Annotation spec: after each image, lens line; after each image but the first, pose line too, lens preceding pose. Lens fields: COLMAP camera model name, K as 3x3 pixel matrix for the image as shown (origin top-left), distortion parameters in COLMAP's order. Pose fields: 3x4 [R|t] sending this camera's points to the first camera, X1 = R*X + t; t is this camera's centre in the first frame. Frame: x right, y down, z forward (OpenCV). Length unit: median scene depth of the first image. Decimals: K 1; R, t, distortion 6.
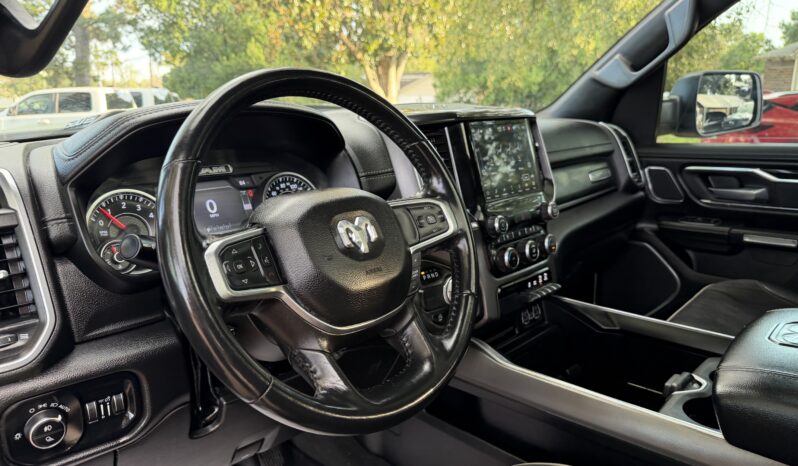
lens RADIAL K [[564.7, 0, 388.2], [0, 564.7, 250.5], [0, 0, 1]] dist [0.002849, 0.001277]
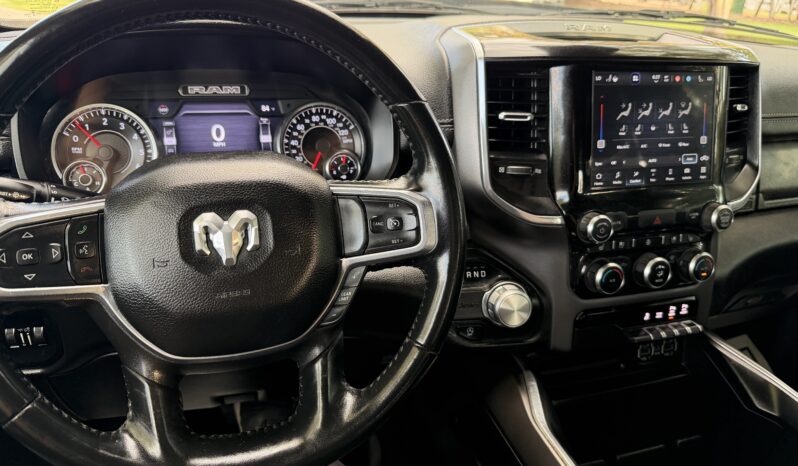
lens RADIAL K [[564.0, 0, 379.6], [0, 564.0, 231.4], [0, 0, 1]] dist [0.050420, -0.119364]
pose [[0.870524, 0.257147, -0.419598, 0.218789], [-0.180035, 0.959927, 0.214772, -0.119929], [0.458012, -0.111422, 0.881936, 0.249022]]
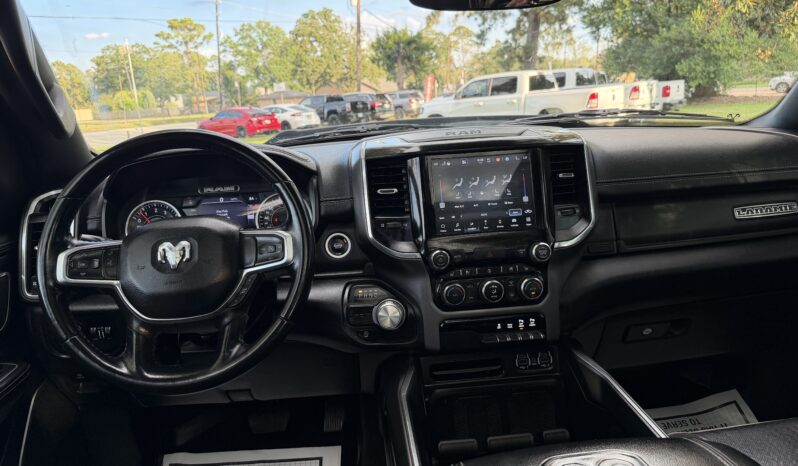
lens RADIAL K [[564.7, 0, 395.6], [0, 564.7, 241.9], [0, 0, 1]] dist [-0.004799, -0.006658]
pose [[0.752633, 0.136755, -0.644082, 0.671790], [-0.118788, 0.990344, 0.071467, -0.119353], [0.647636, 0.022720, 0.761611, 0.159965]]
